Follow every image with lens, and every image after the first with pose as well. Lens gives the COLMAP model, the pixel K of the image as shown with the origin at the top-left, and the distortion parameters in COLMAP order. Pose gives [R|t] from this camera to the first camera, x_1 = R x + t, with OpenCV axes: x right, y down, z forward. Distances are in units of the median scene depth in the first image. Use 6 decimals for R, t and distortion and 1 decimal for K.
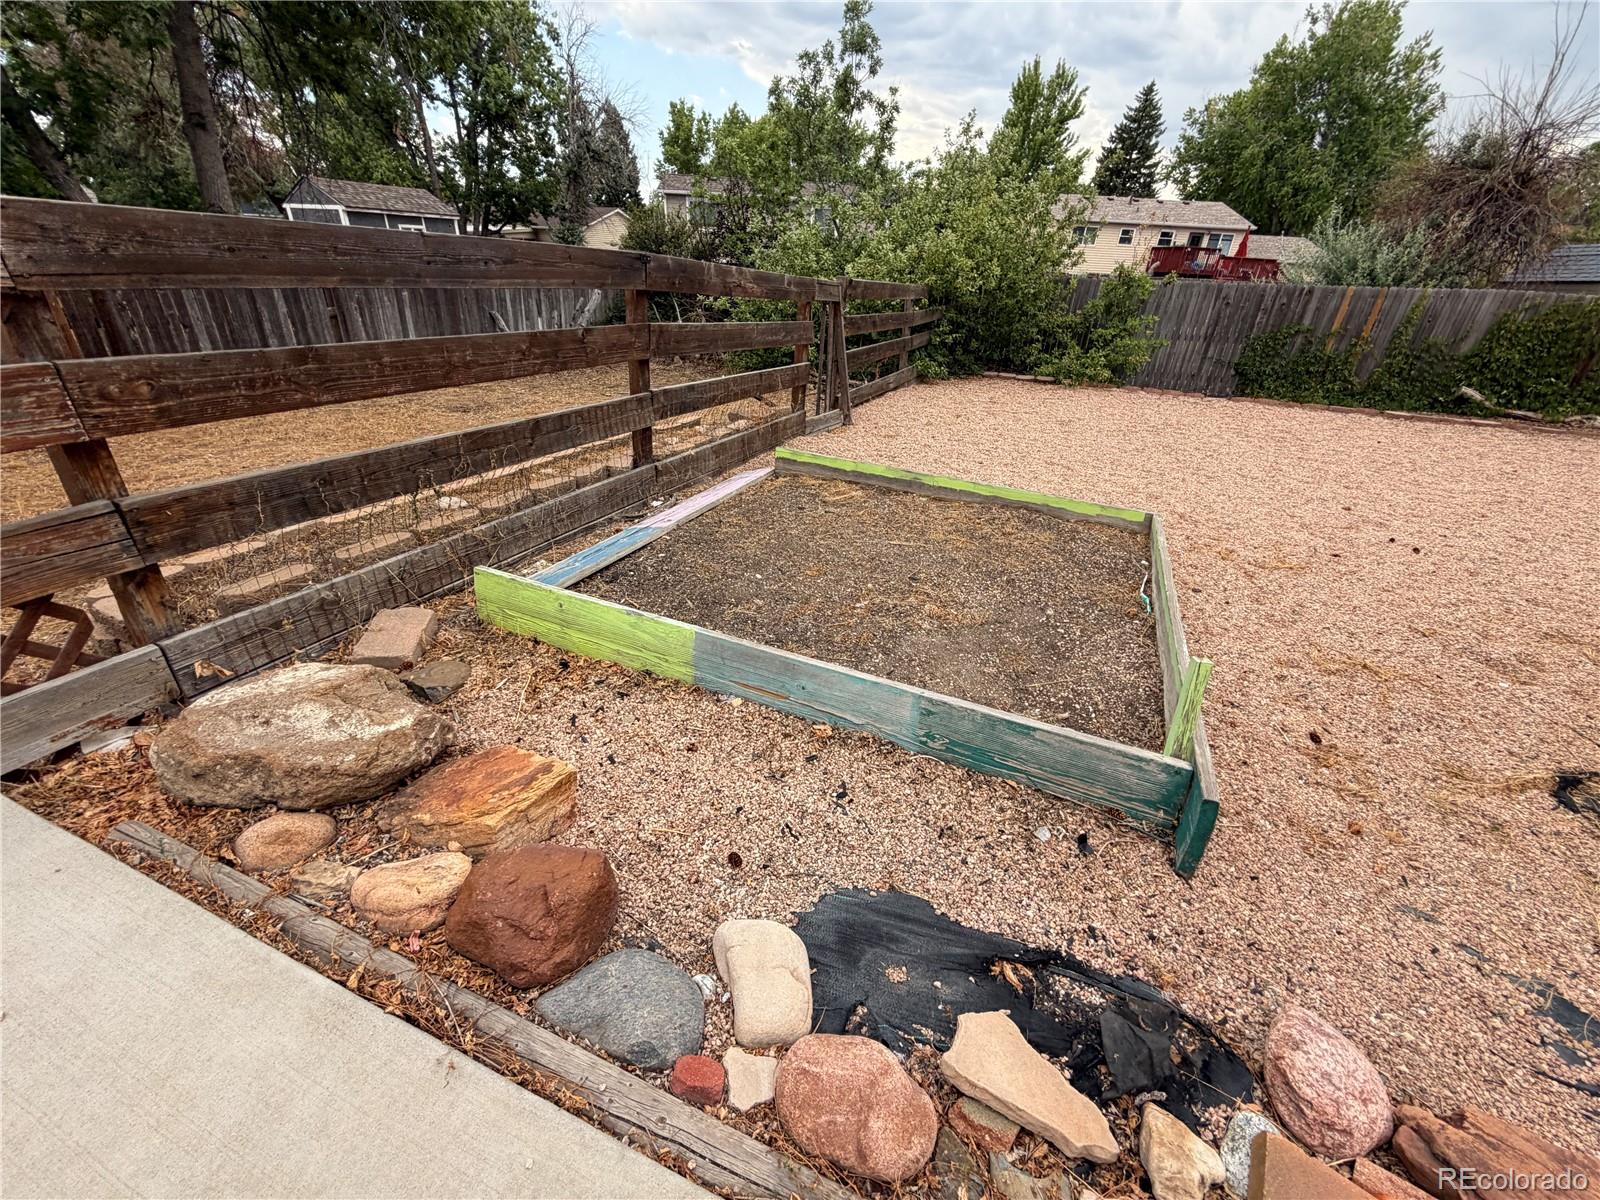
lens RADIAL K [[640.6, 0, 797.2], [0, 640.6, 595.9], [0, 0, 1]] dist [0.001151, 0.000378]
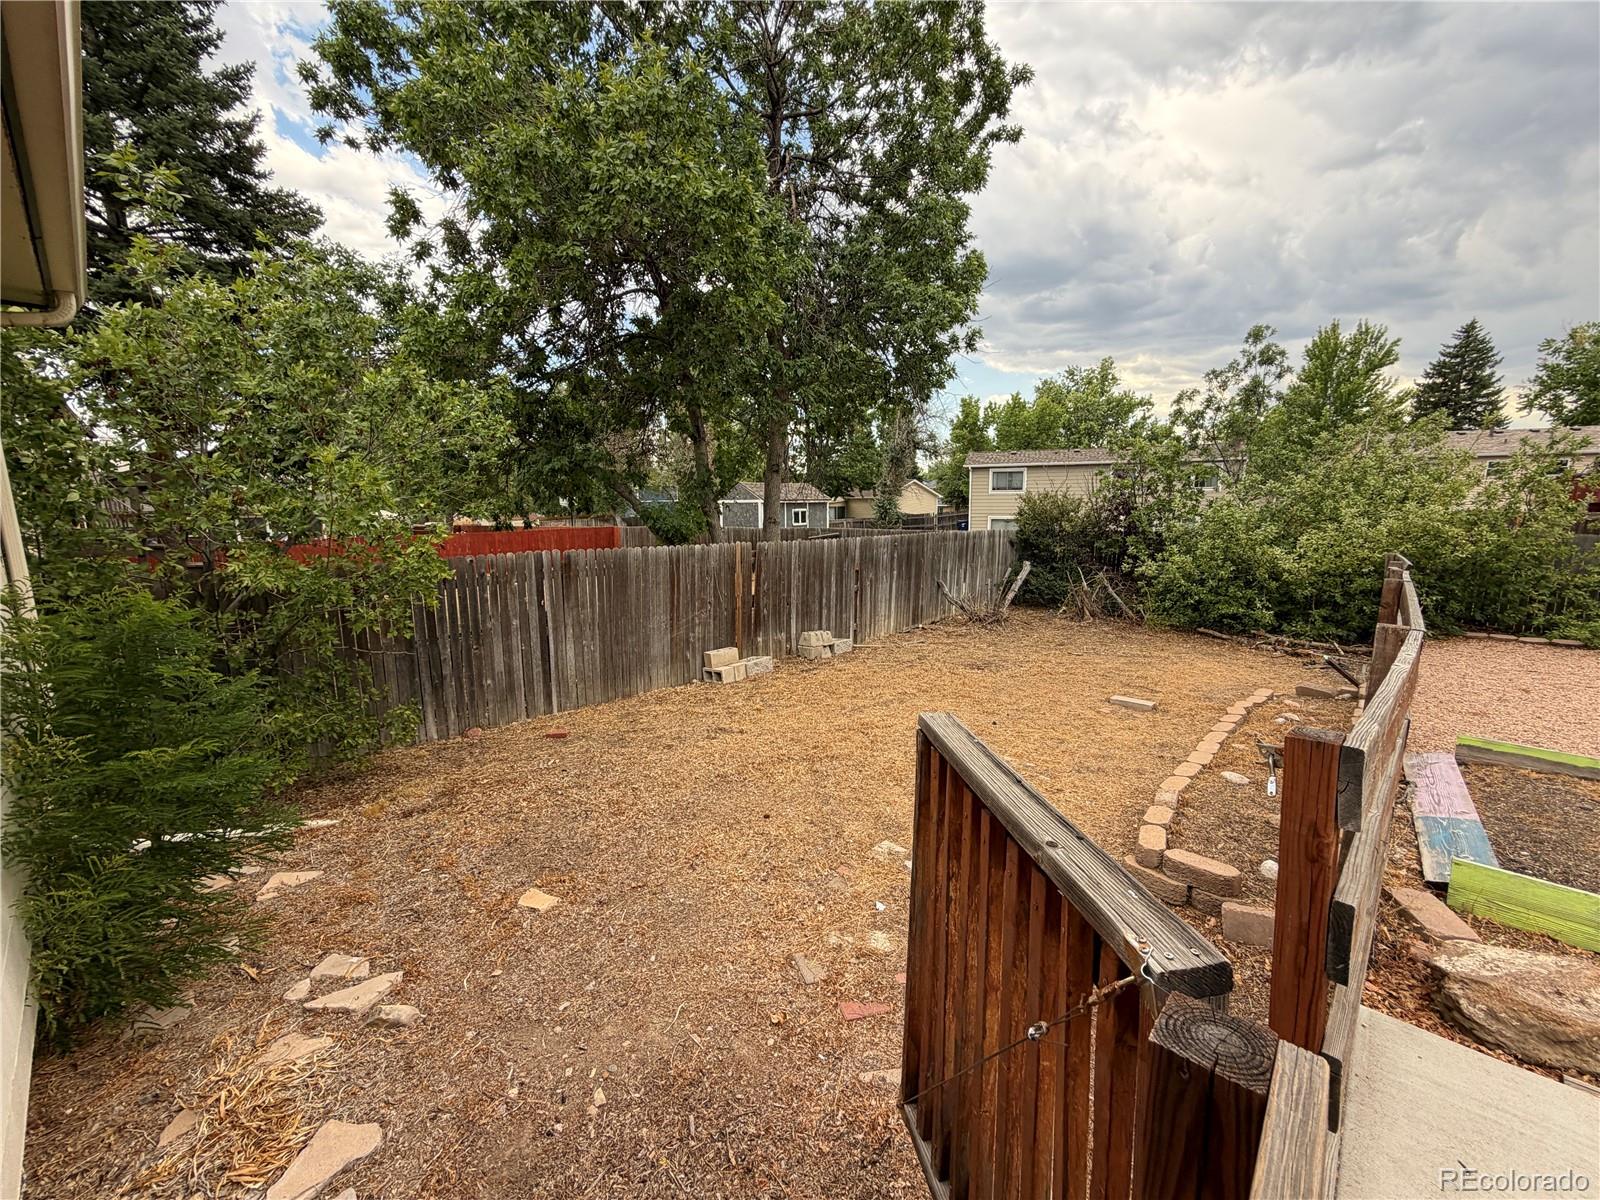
lens RADIAL K [[640.6, 0, 791.0], [0, 640.6, 591.1], [0, 0, 1]] dist [0.001151, 0.000378]
pose [[0.935284, -0.007324, -0.353821, -0.161983], [-0.116734, 0.937445, -0.327978, 0.003145], [0.334090, 0.348056, 0.875923, -0.079571]]
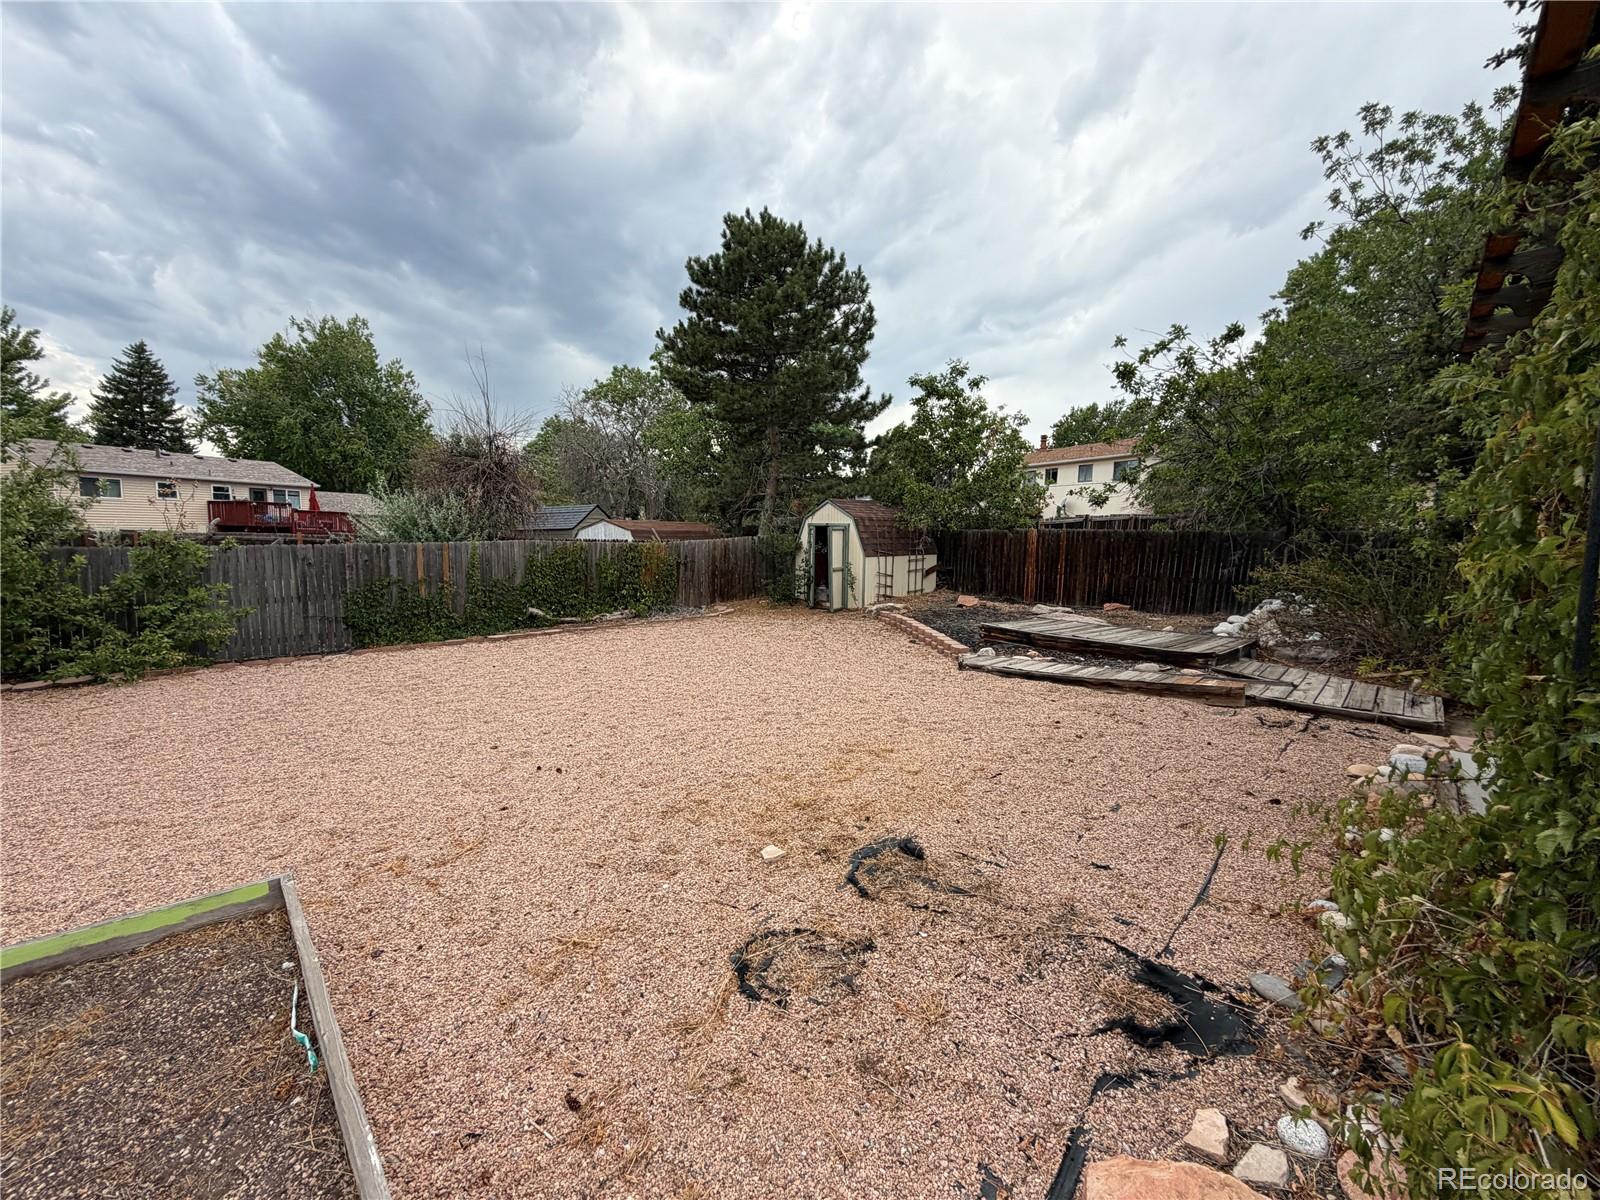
lens RADIAL K [[640.6, 0, 794.3], [0, 640.6, 596.9], [0, 0, 1]] dist [0.001151, 0.000378]
pose [[0.378320, -0.130249, 0.916465, 0.028965], [0.433689, 0.899608, -0.051175, -0.023500], [-0.817794, 0.416822, 0.396828, 0.020044]]
